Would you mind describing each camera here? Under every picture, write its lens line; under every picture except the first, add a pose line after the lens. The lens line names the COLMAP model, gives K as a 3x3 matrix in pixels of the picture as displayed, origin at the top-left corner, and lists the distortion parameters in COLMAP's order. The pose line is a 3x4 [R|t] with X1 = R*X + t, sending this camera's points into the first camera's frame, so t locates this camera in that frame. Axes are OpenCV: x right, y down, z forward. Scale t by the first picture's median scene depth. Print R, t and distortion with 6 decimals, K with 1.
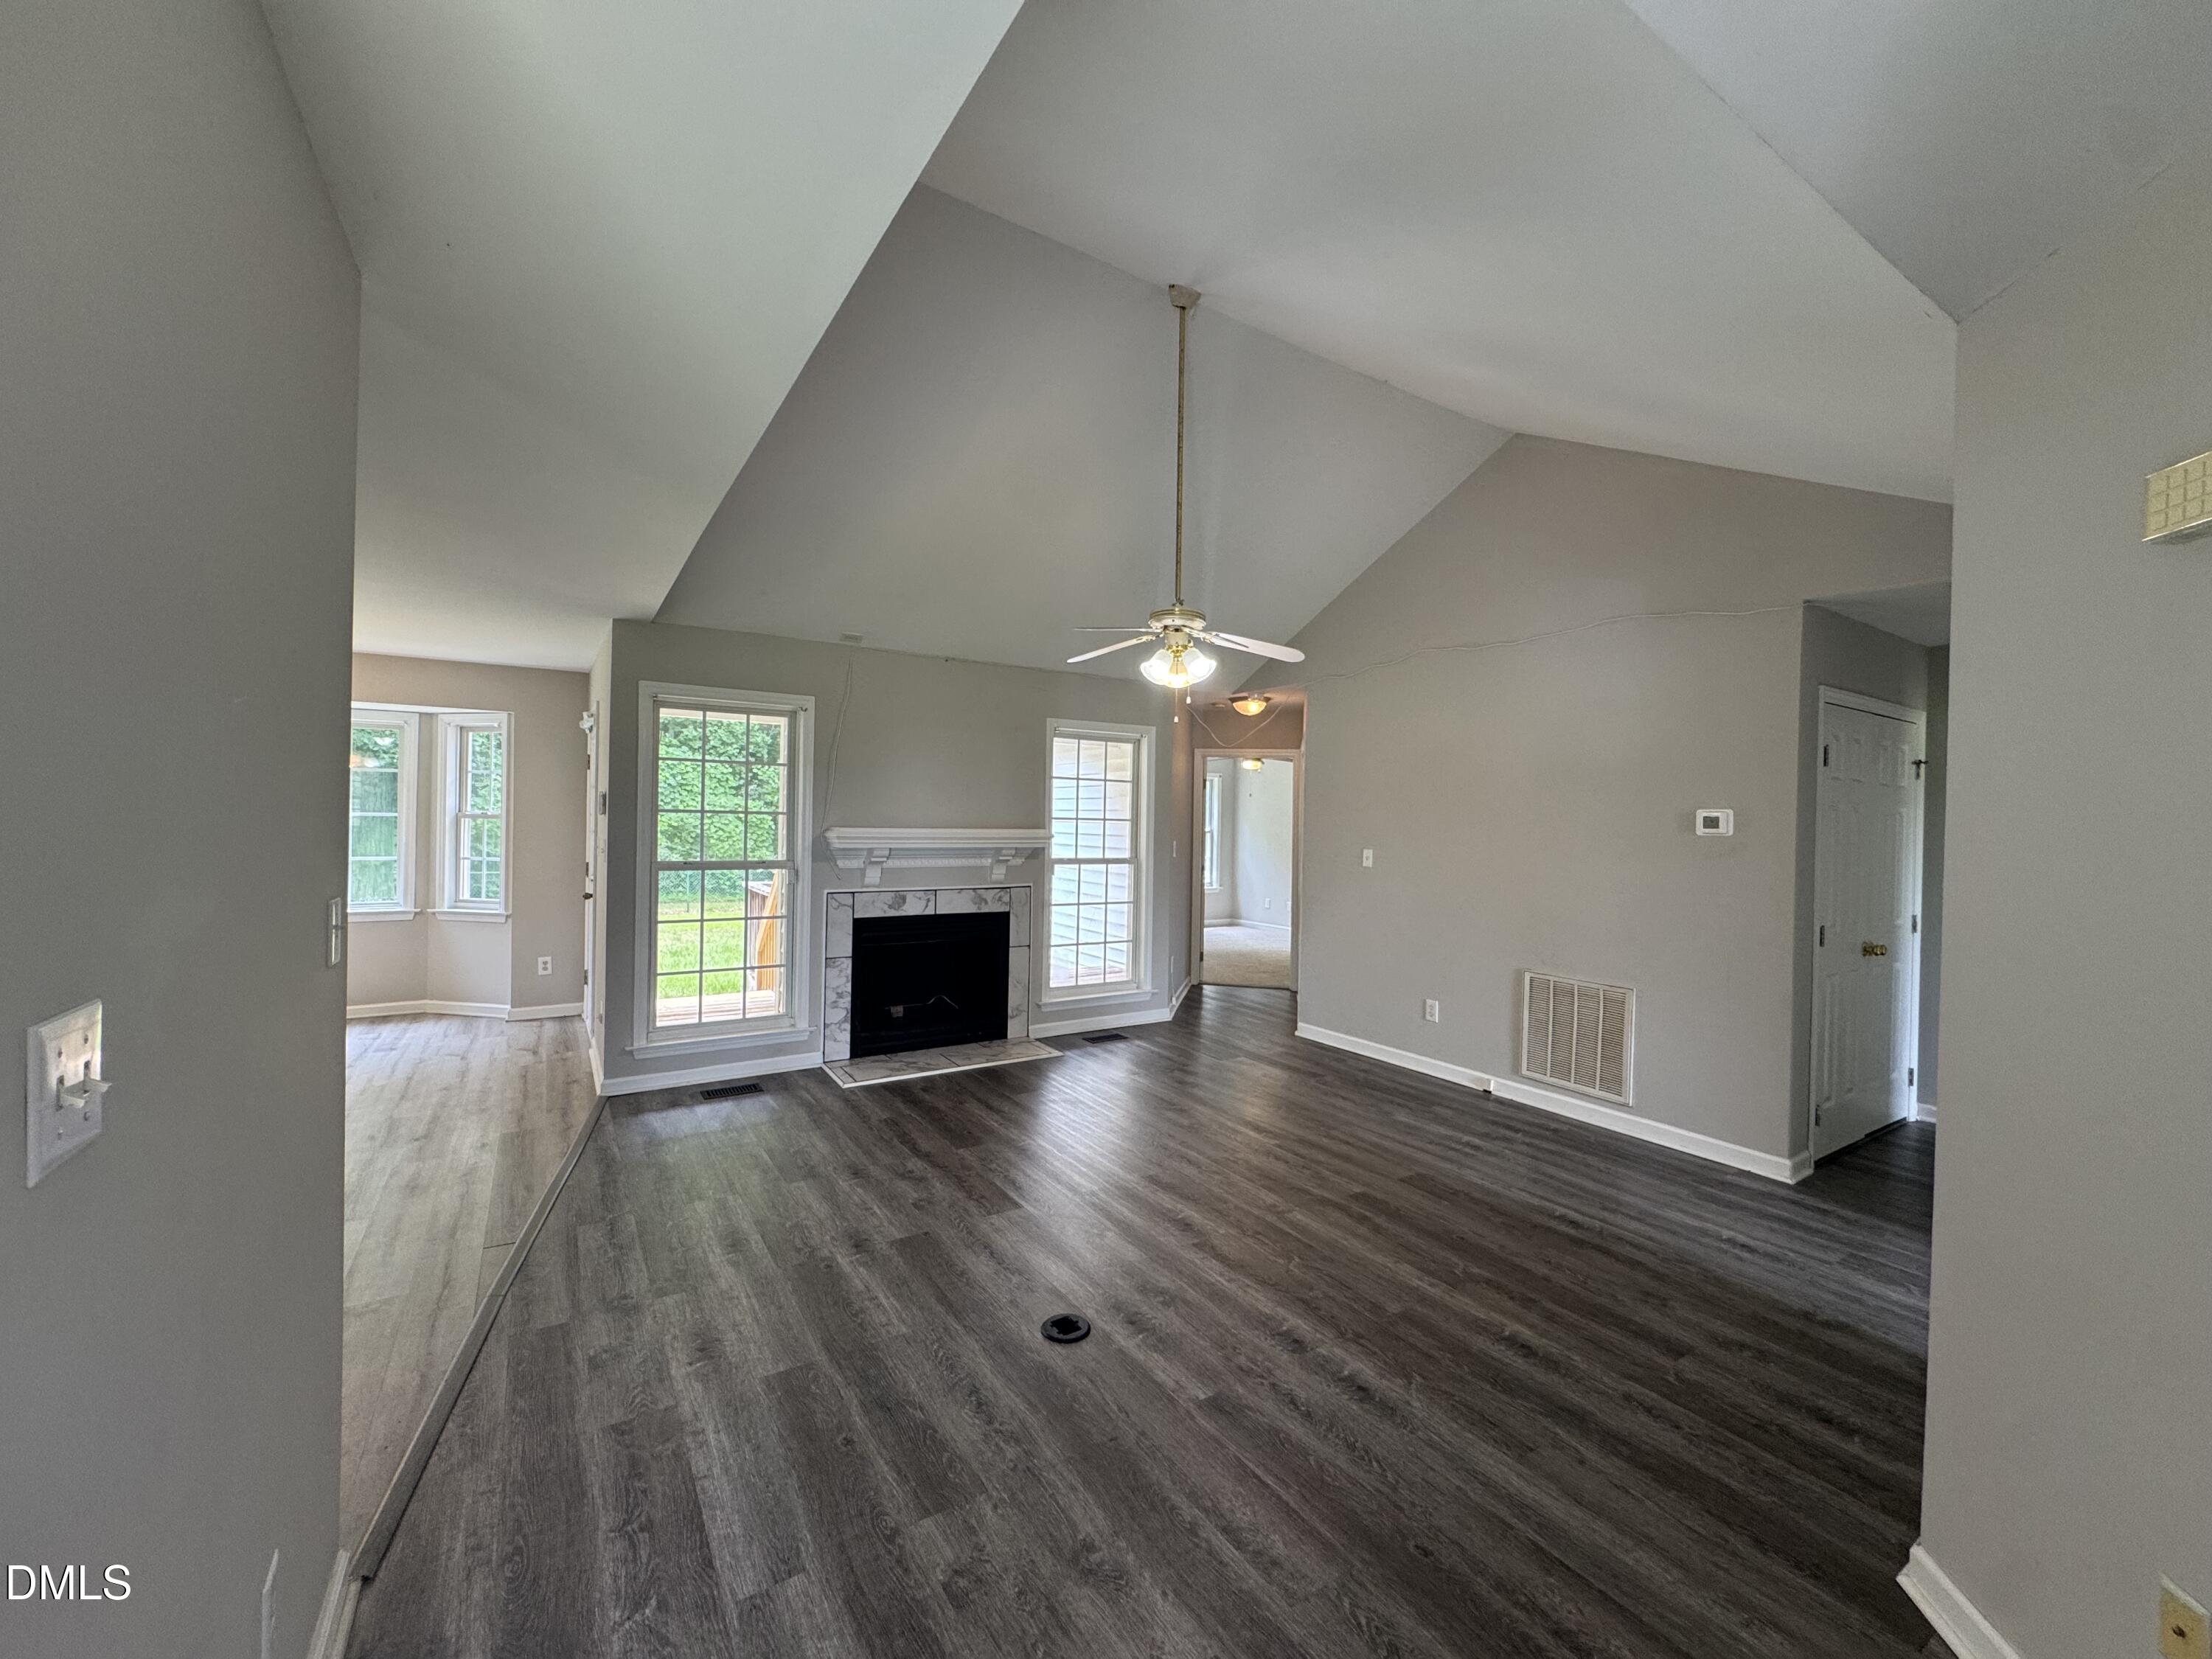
lens RADIAL K [[885.7, 0, 1105.9], [0, 885.7, 826.2], [0, 0, 1]] dist [-0.002419, -0.000047]
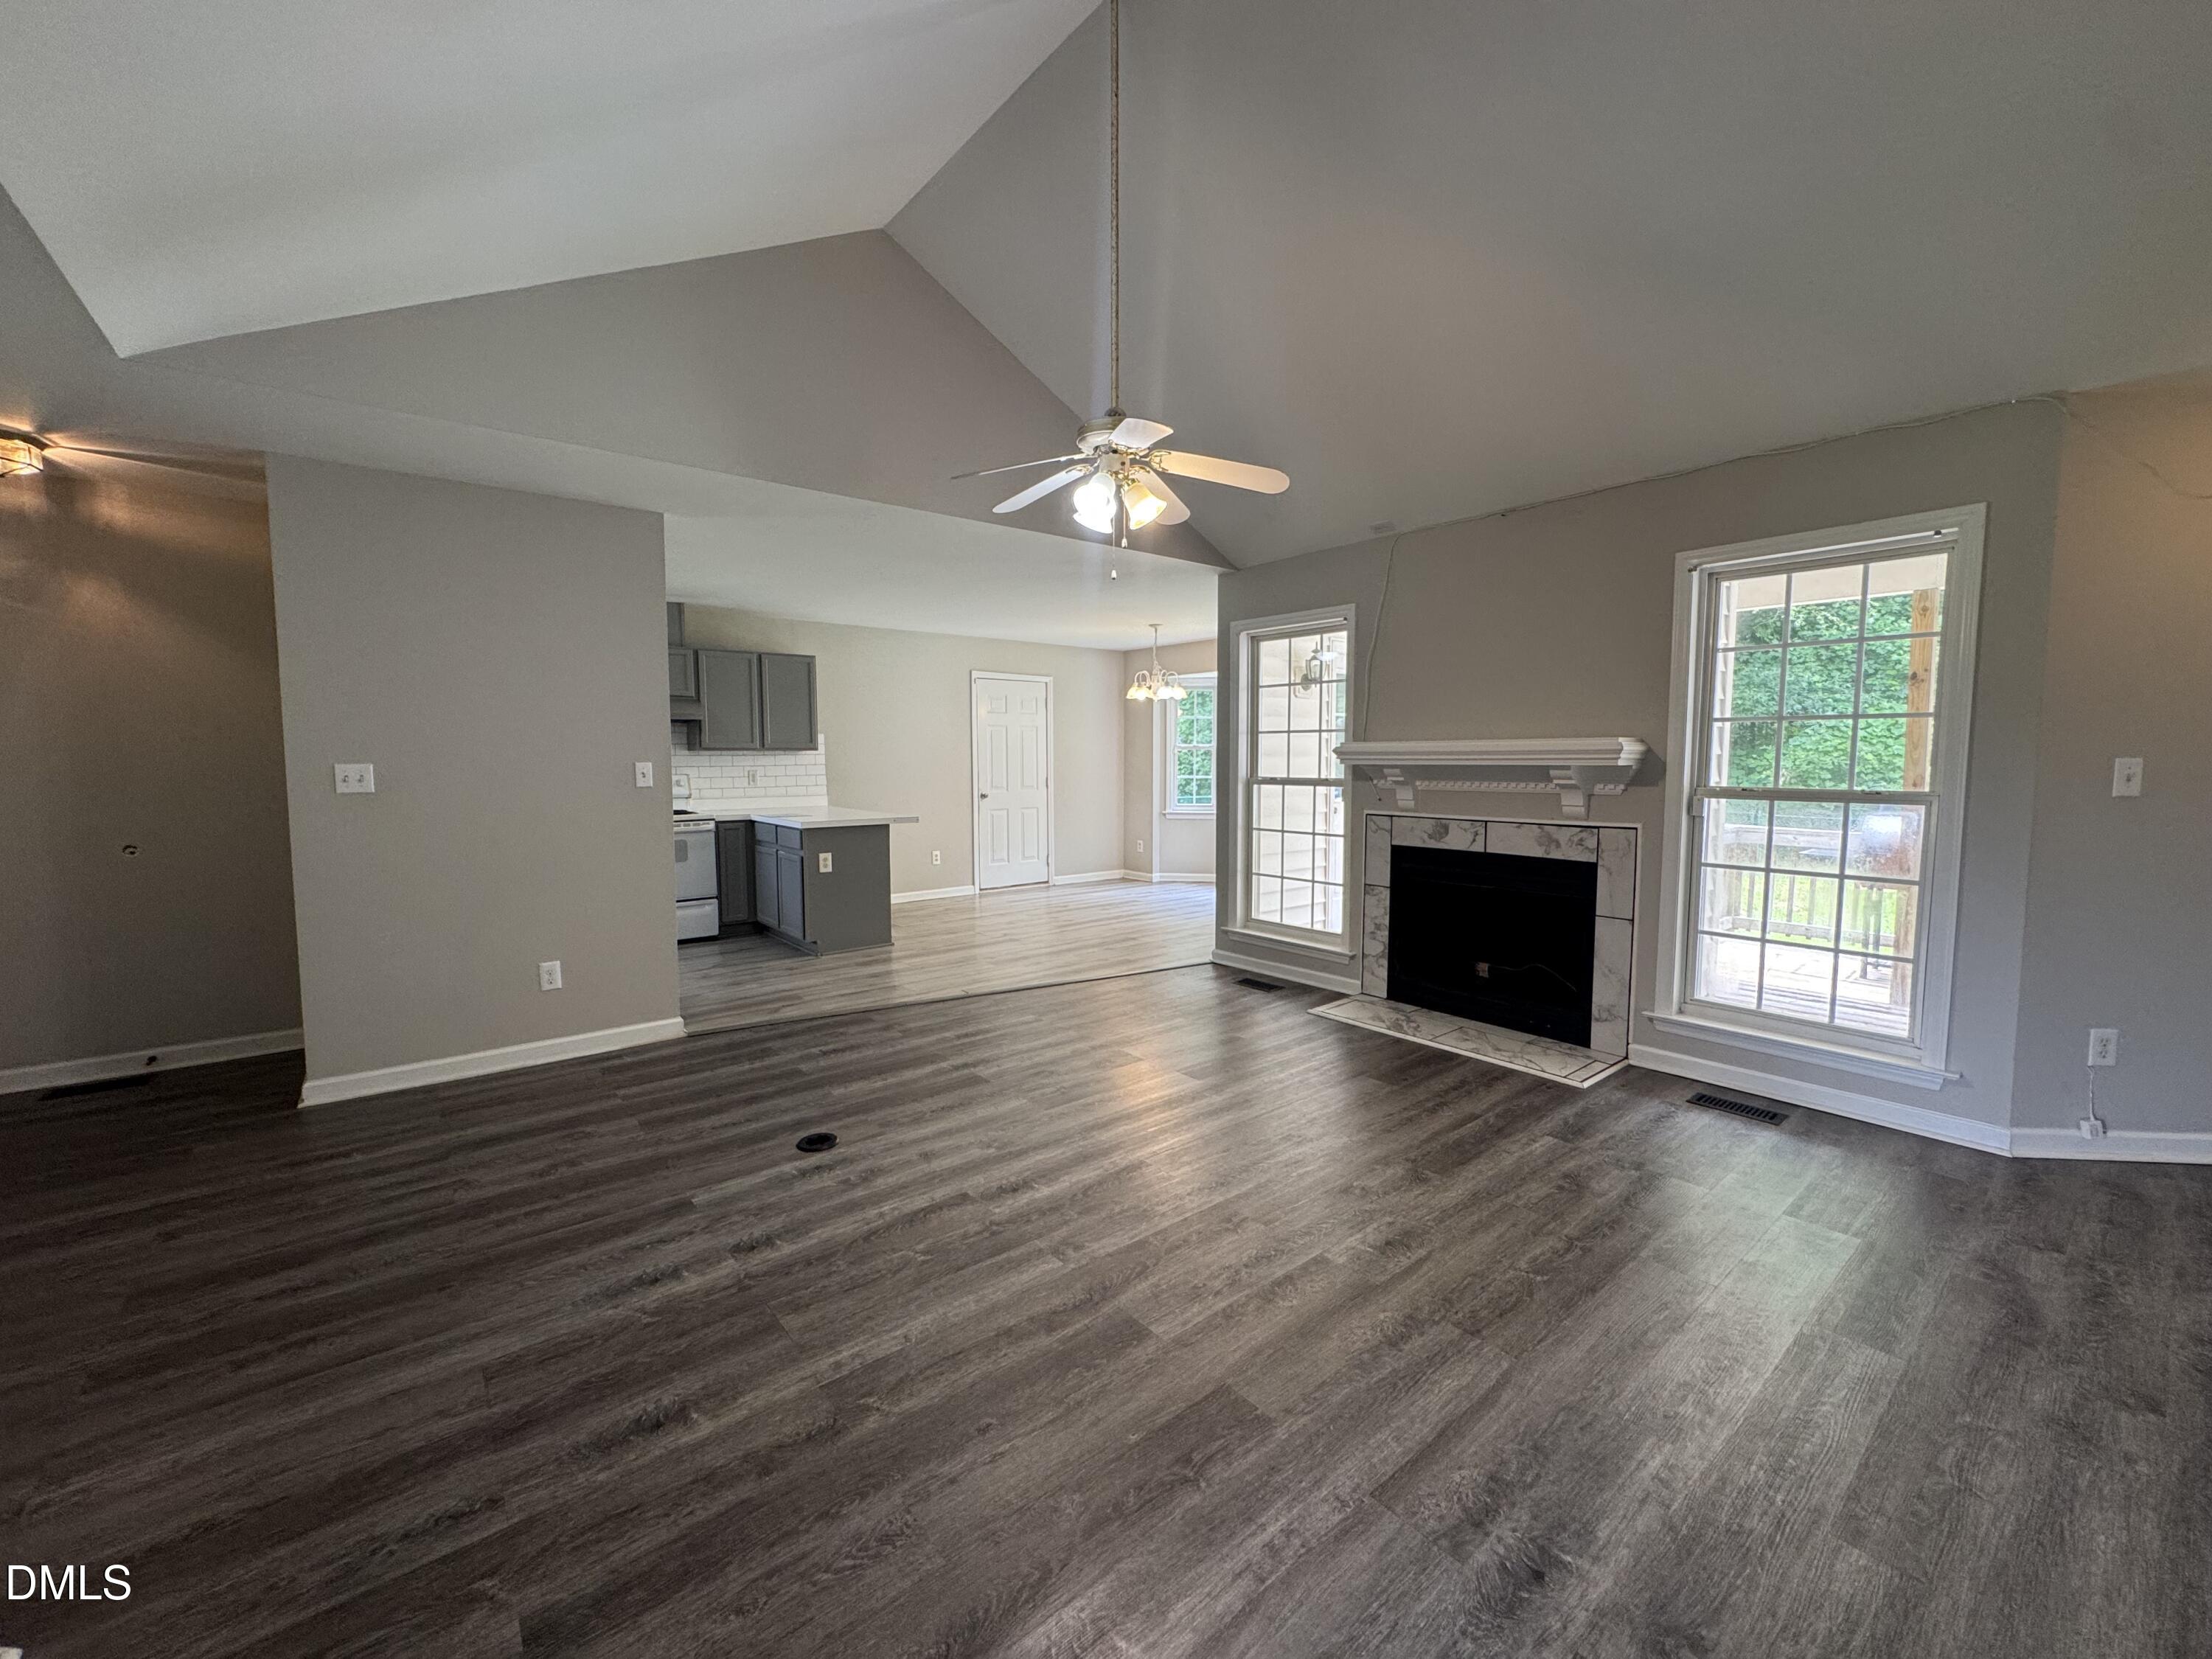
lens RADIAL K [[885.7, 0, 1105.9], [0, 885.7, 826.2], [0, 0, 1]] dist [-0.002419, -0.000047]
pose [[0.109022, 0.059331, -0.992267, 0.787324], [-0.002438, 0.998230, 0.059420, 0.045385], [0.994036, -0.004059, 0.108973, 0.851932]]
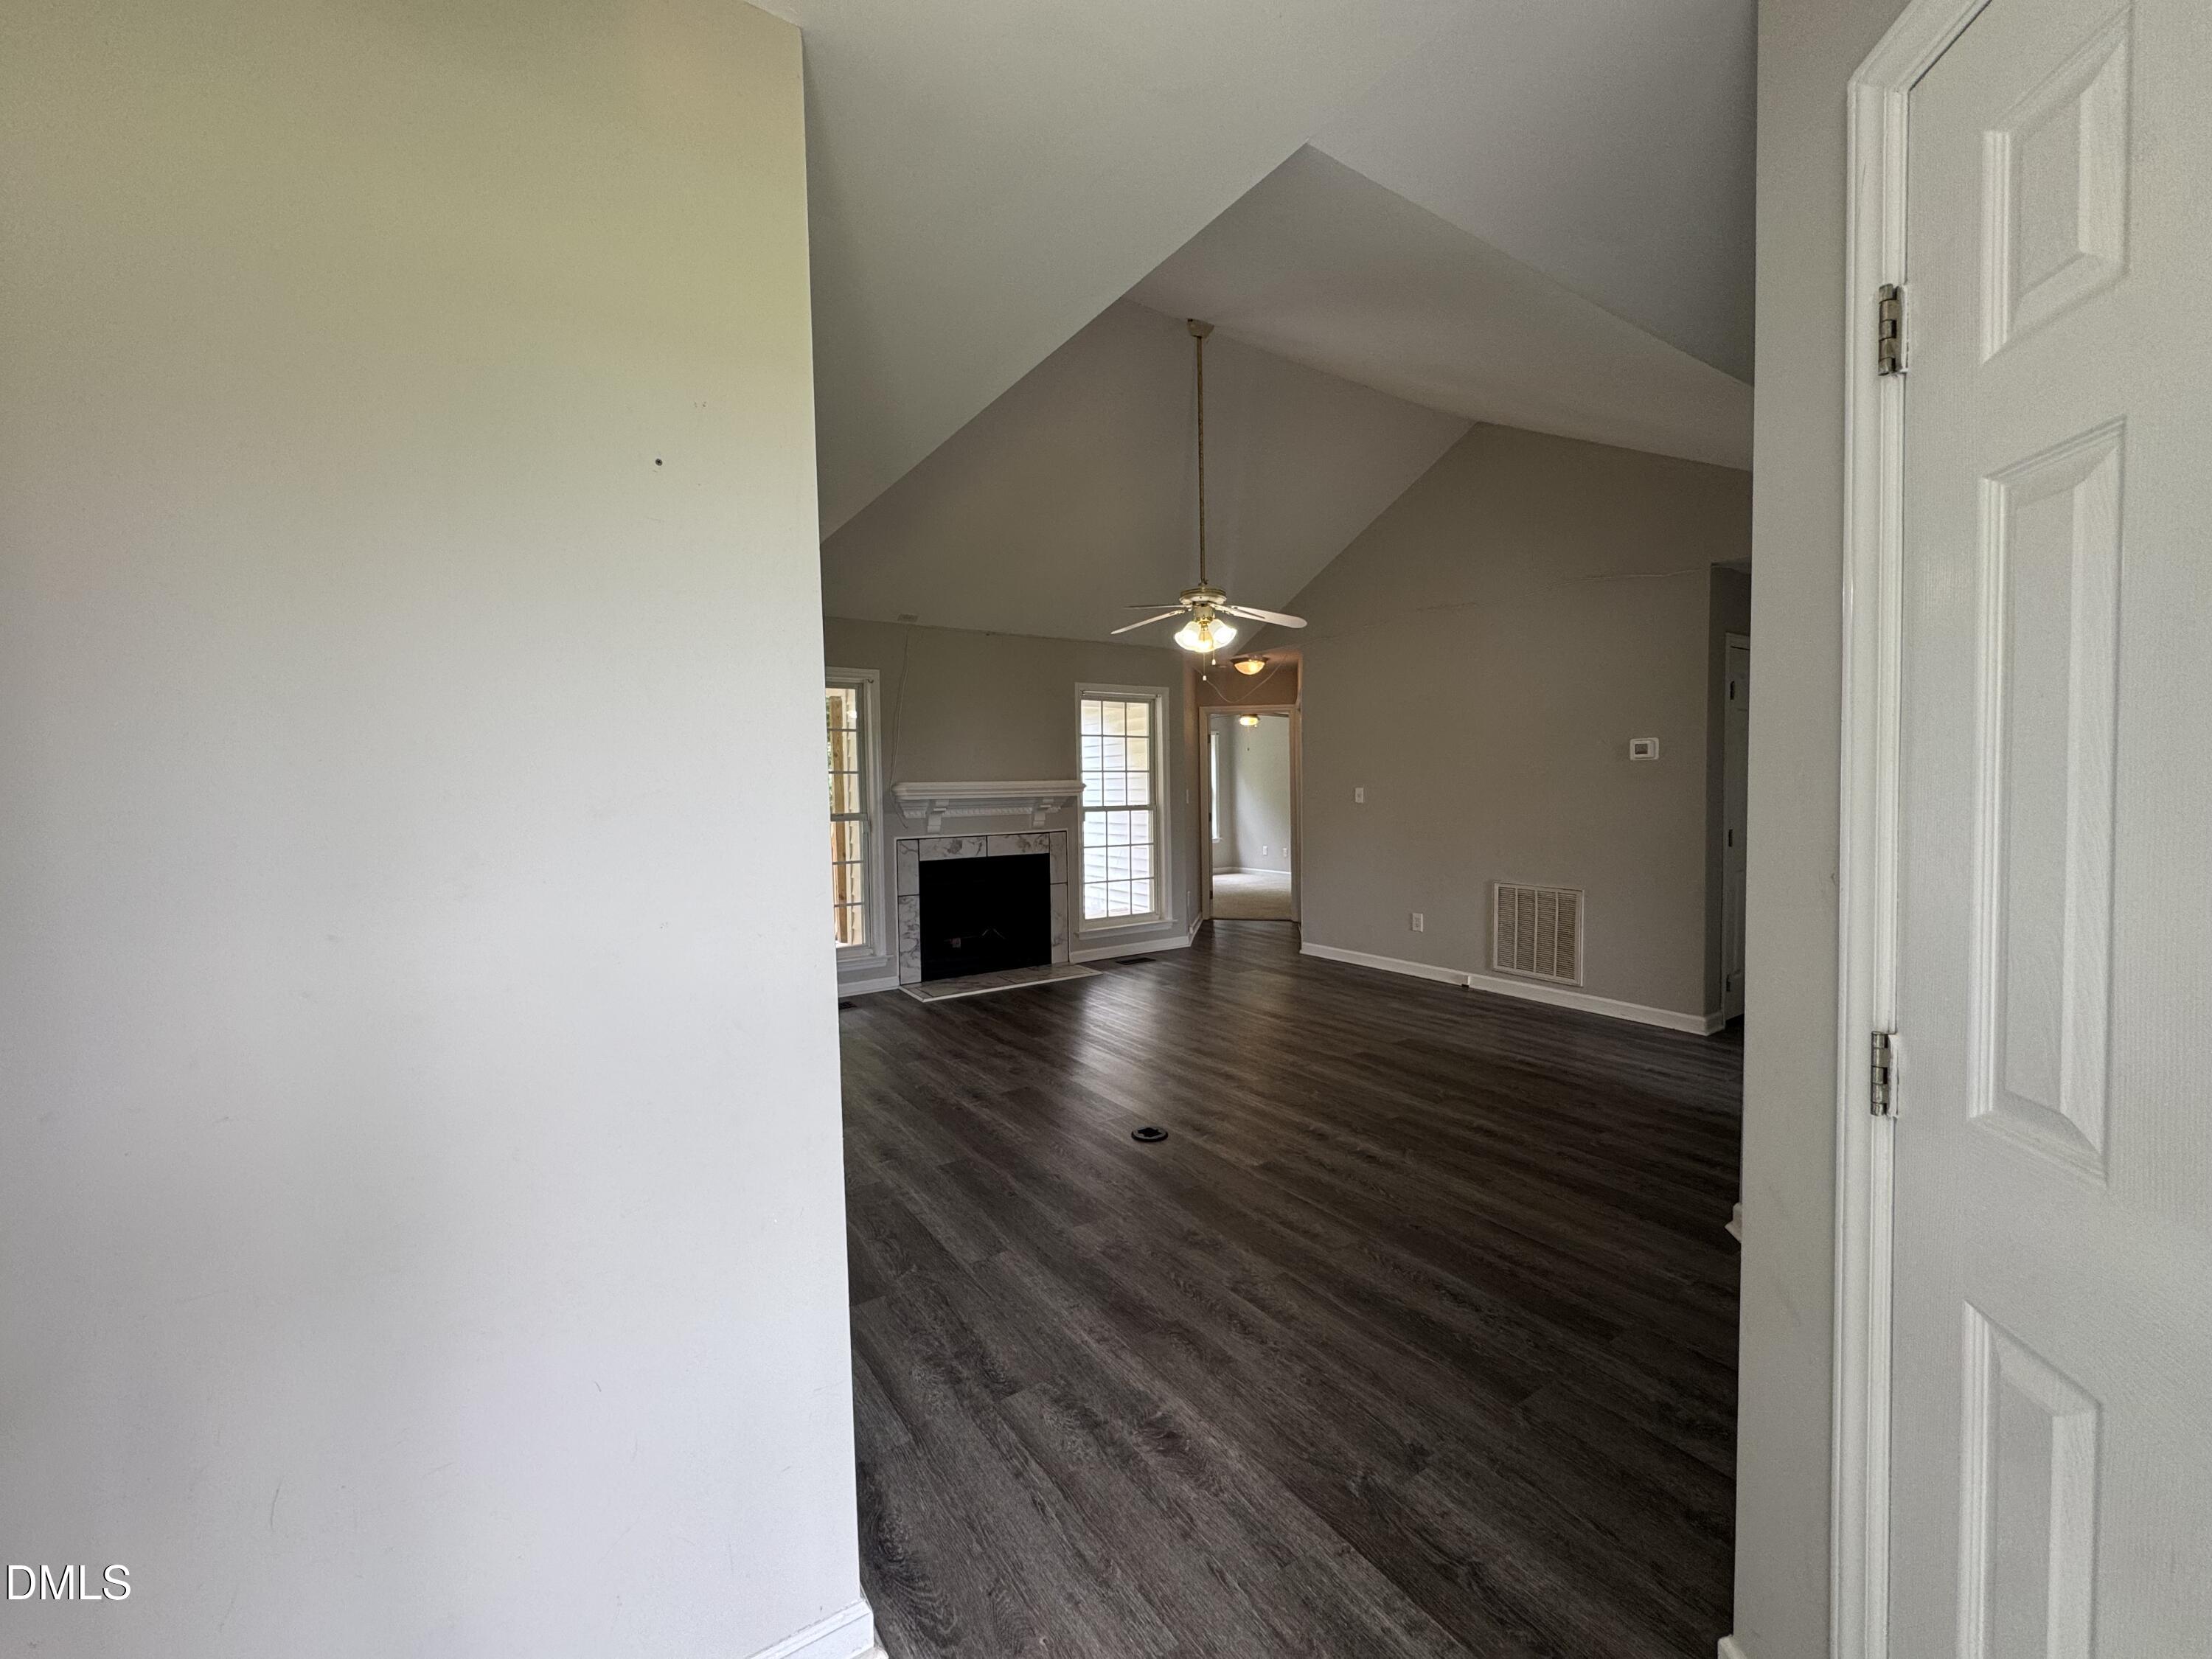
lens RADIAL K [[885.7, 0, 1105.9], [0, 885.7, 826.2], [0, 0, 1]] dist [-0.002419, -0.000047]
pose [[0.999268, -0.035717, 0.013699, -0.076650], [0.035181, 0.998675, 0.037565, 0.031765], [-0.015022, -0.037056, 0.999200, -0.221287]]
